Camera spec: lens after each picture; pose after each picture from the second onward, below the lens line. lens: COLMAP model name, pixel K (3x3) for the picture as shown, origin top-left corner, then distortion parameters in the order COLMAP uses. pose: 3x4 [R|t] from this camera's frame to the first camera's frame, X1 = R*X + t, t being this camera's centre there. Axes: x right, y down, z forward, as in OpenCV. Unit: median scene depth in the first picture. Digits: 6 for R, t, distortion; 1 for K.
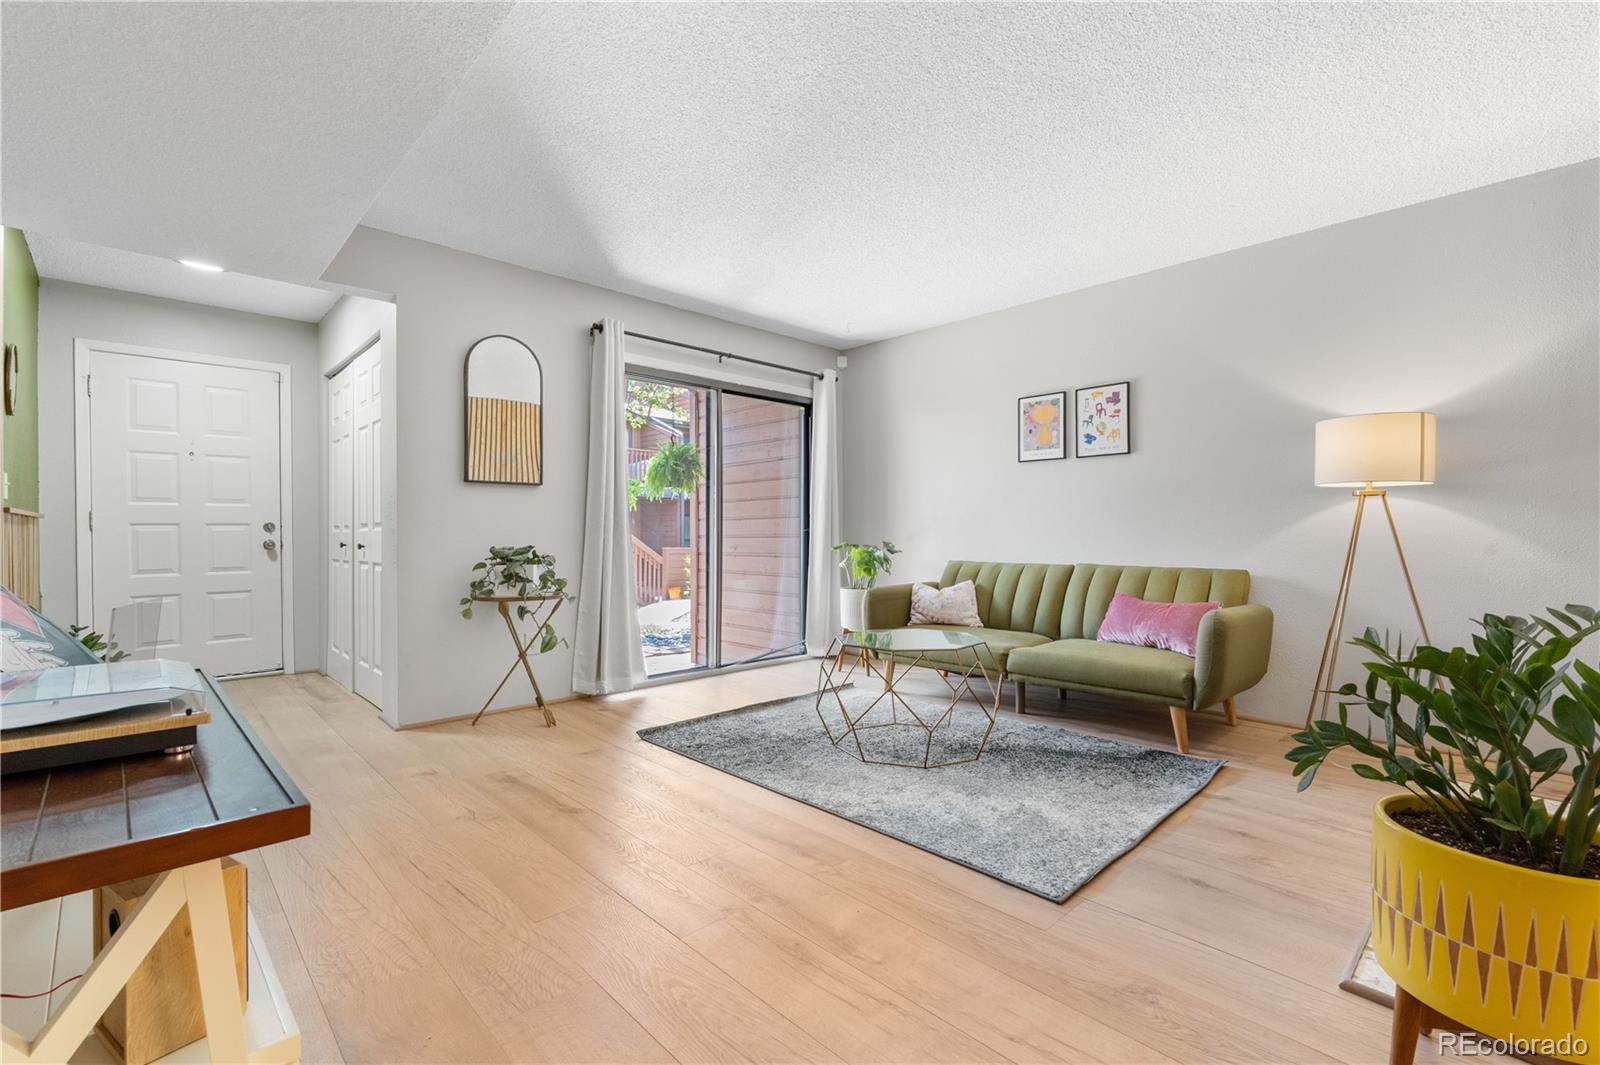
lens RADIAL K [[696.4, 0, 799.9], [0, 696.4, 533.1], [0, 0, 1]] dist [-0.003046, 0.000162]
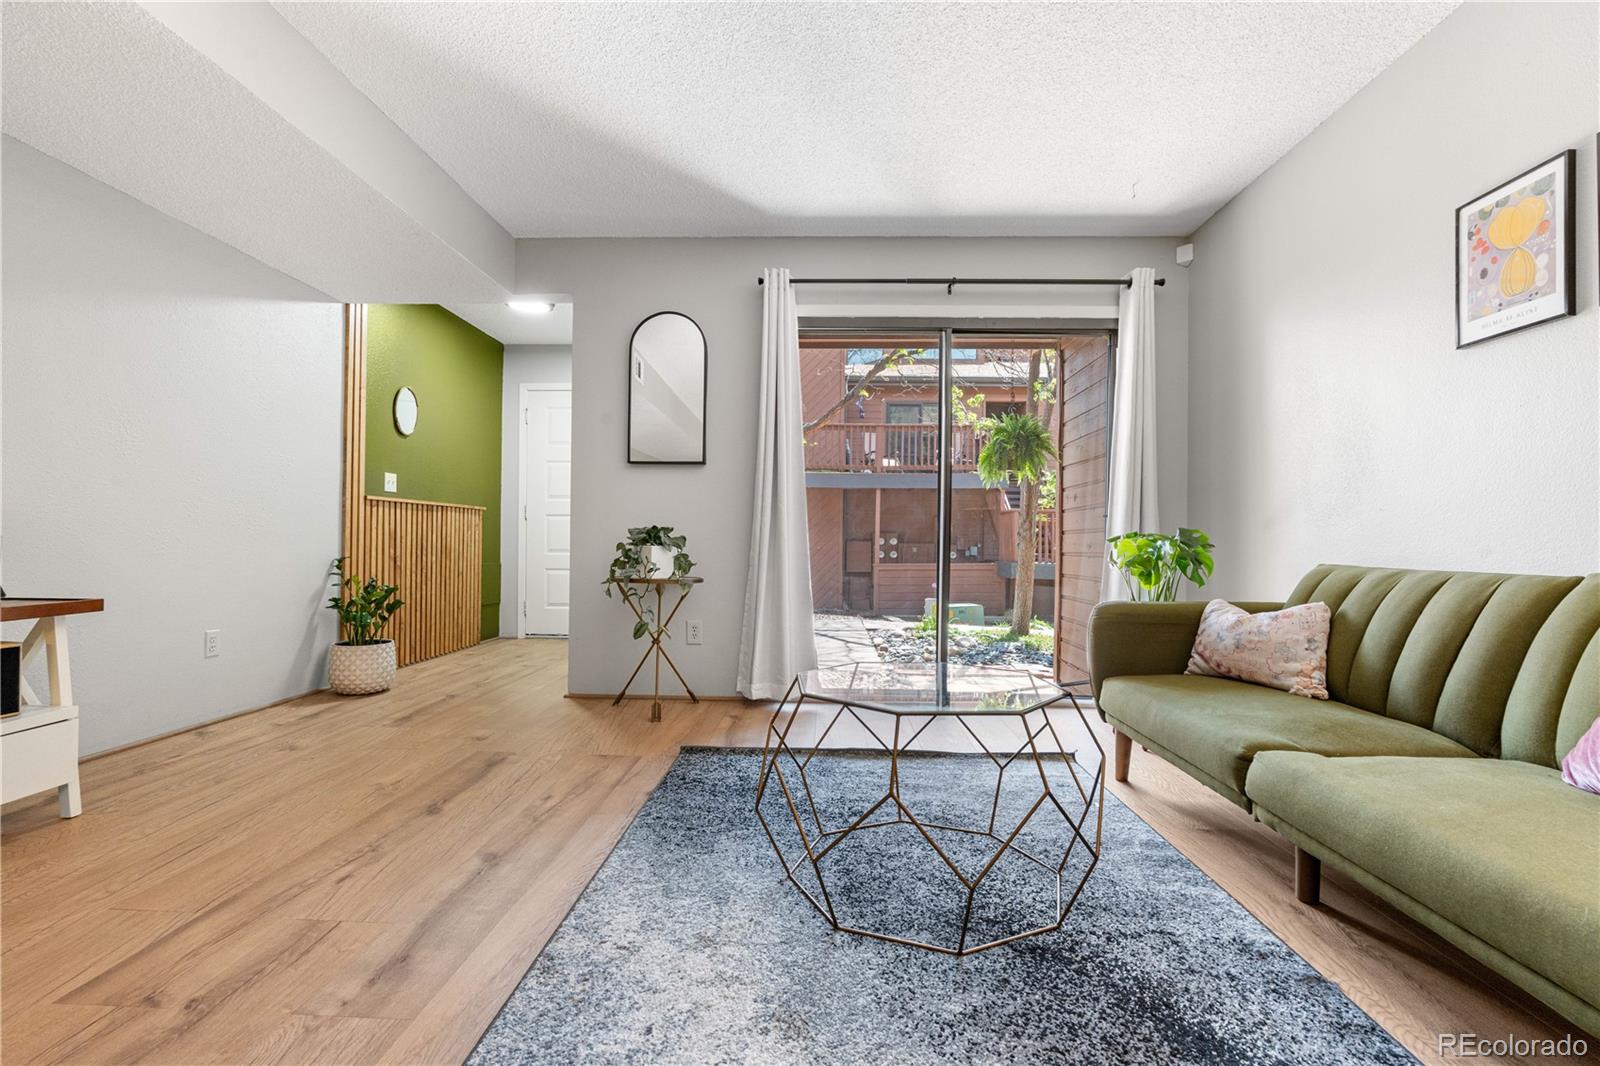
lens RADIAL K [[696.4, 0, 803.1], [0, 696.4, 532.0], [0, 0, 1]] dist [-0.003046, 0.000162]
pose [[0.701873, 0.000286, -0.712302, 0.406773], [-0.012226, 0.999857, -0.011645, 0.033496], [0.712197, 0.016882, 0.701777, 0.459885]]
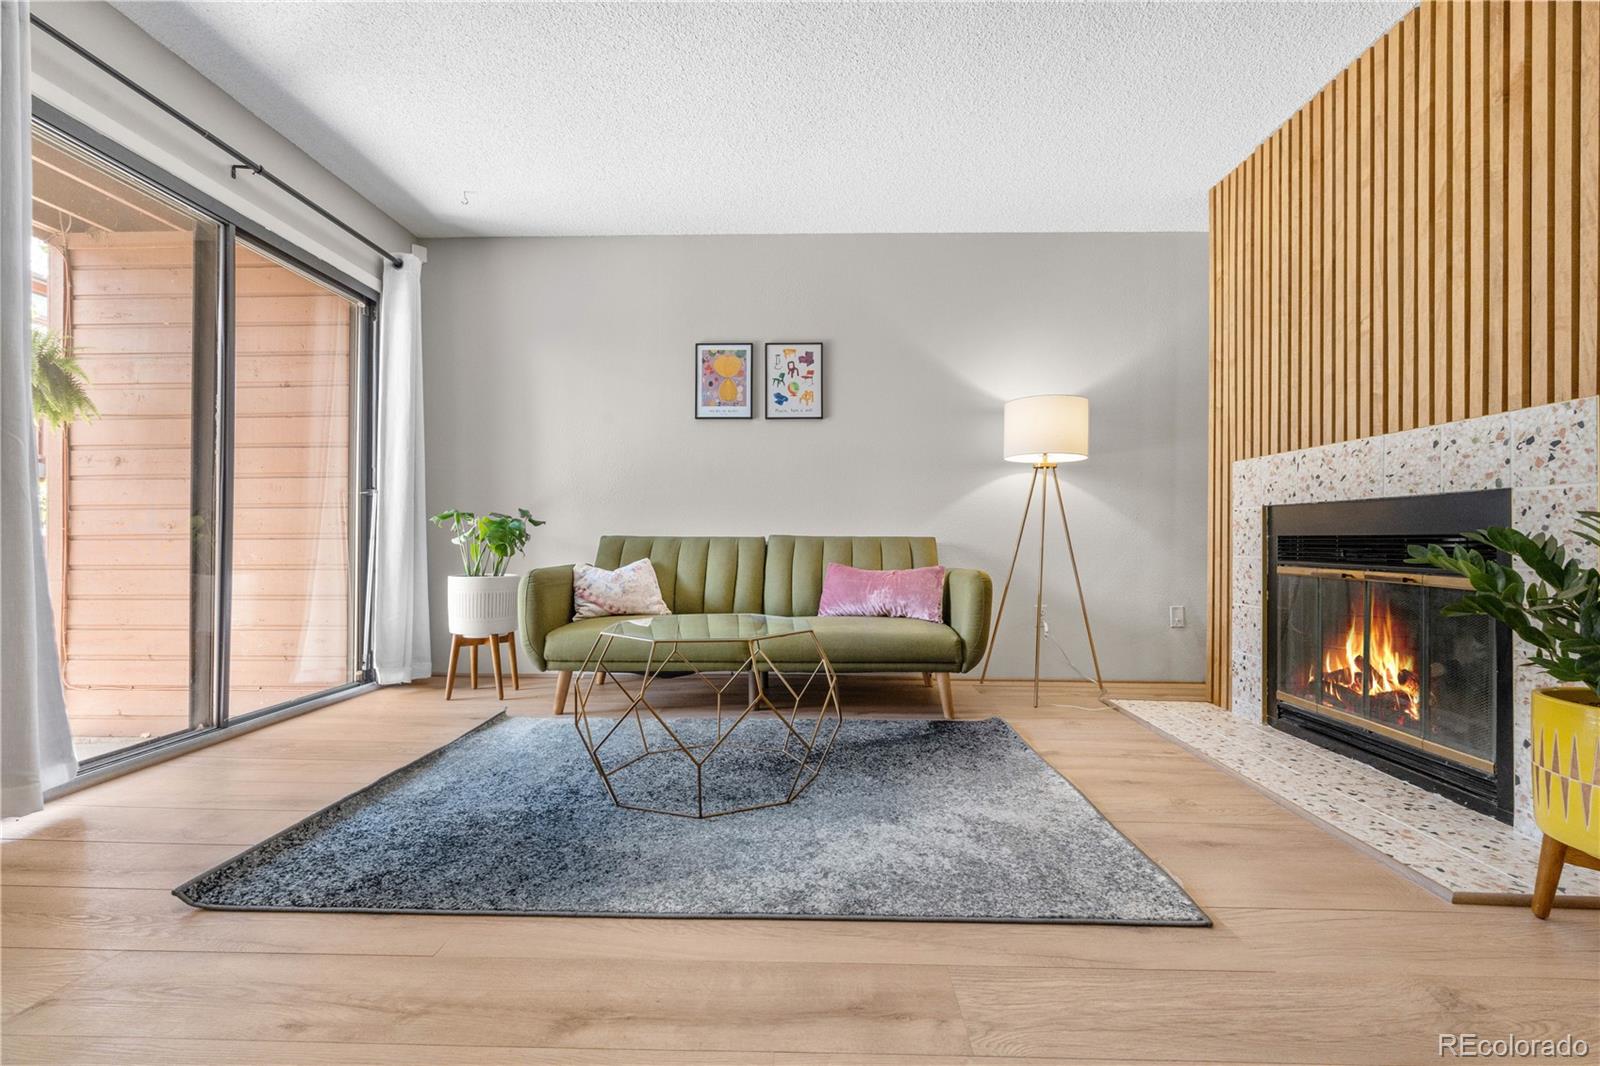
lens RADIAL K [[696.4, 0, 793.3], [0, 696.4, 532.6], [0, 0, 1]] dist [-0.003046, 0.000162]
pose [[0.712674, 0.011189, 0.701407, -0.235368], [-0.005452, 0.999931, -0.010412, 0.054984], [-0.701475, 0.003596, 0.712685, 0.375091]]
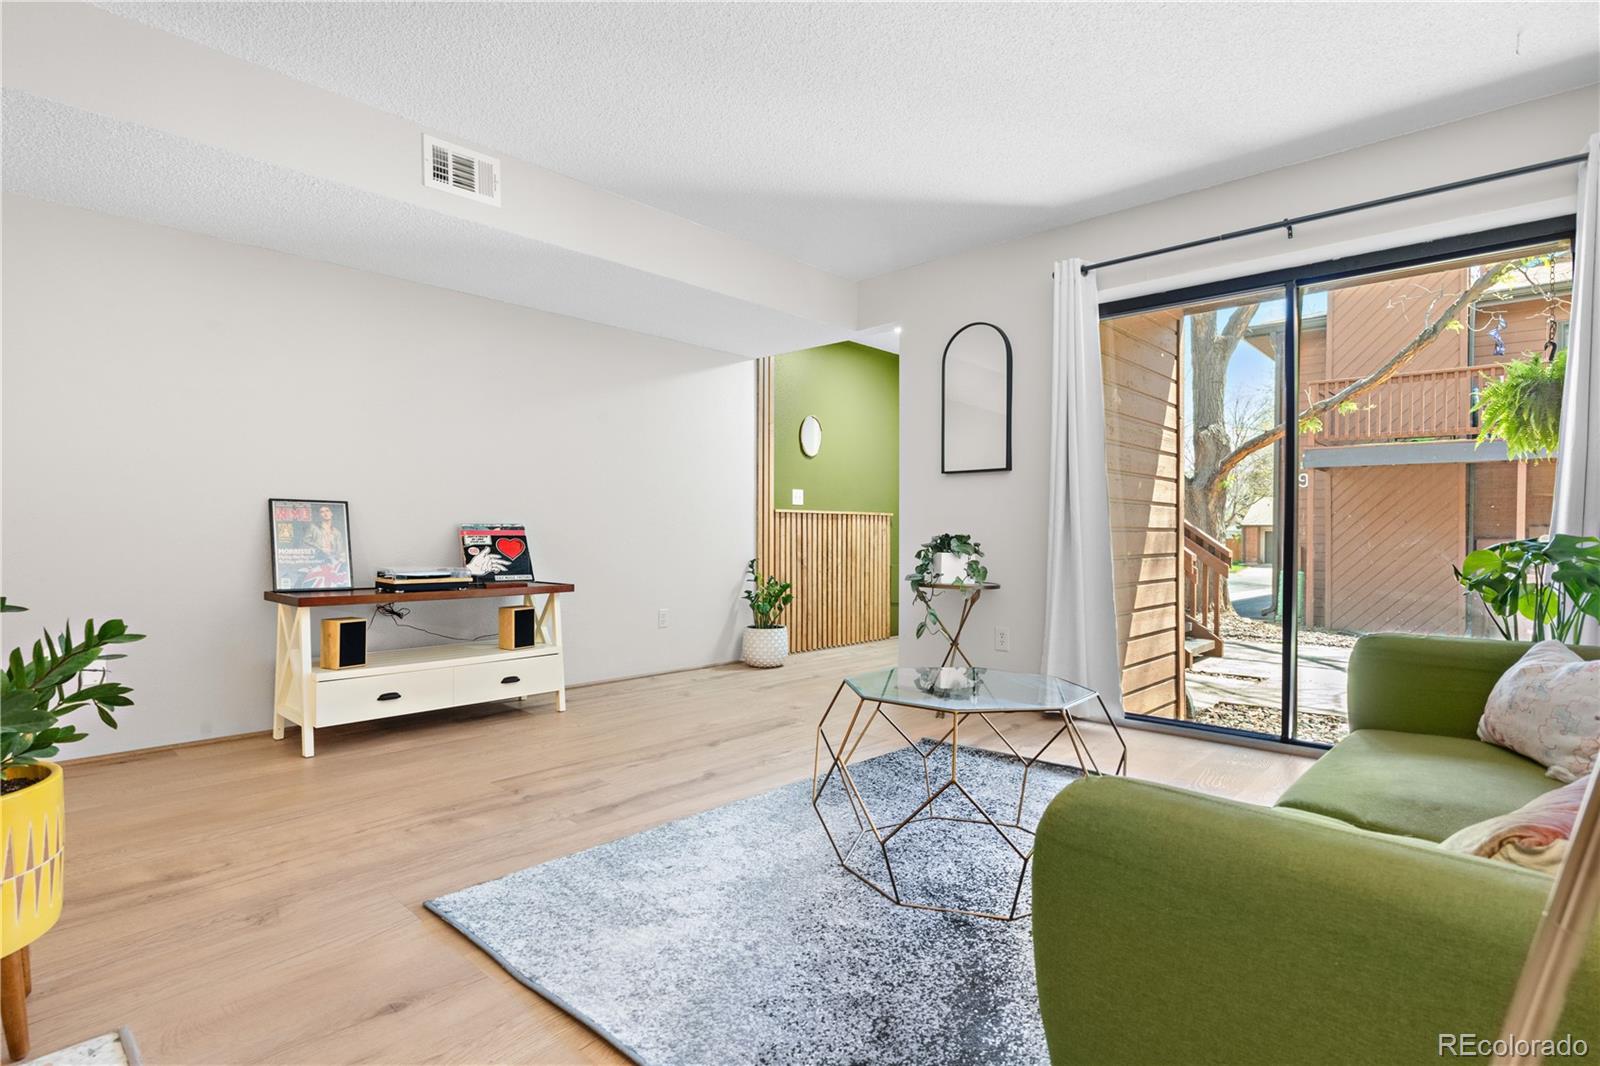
lens RADIAL K [[804.5, 0, 806.7], [0, 804.5, 527.2], [0, 0, 1]] dist [-0.002782, 0.000832]
pose [[0.064980, -0.005692, -0.997870, 0.713602], [-0.004550, 0.999972, -0.006000, 0.016173], [0.997876, 0.004931, 0.064952, 0.692734]]
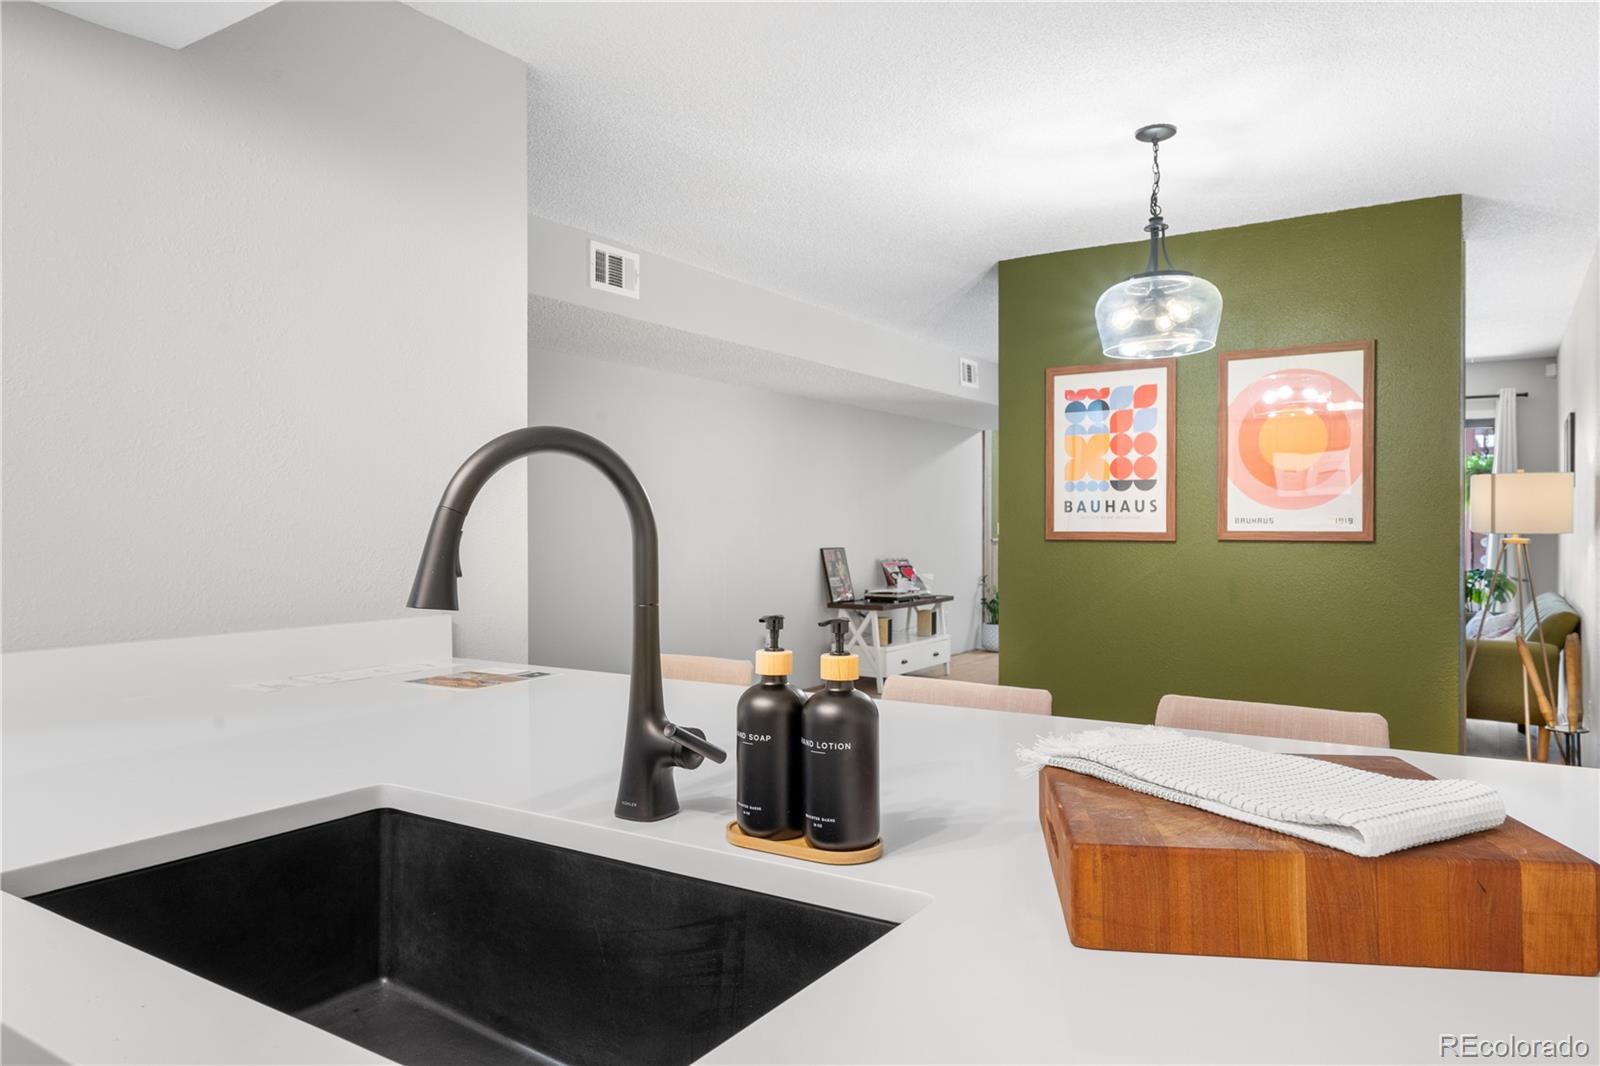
lens RADIAL K [[1063.8, 0, 796.2], [0, 1063.8, 528.1], [0, 0, 1]] dist [0.001292, -0.000366]
pose [[0.236155, 0.006741, -0.971692, 1.777264], [0.001464, 0.999972, 0.007293, -0.076334], [0.971714, -0.003144, 0.236138, -0.430289]]
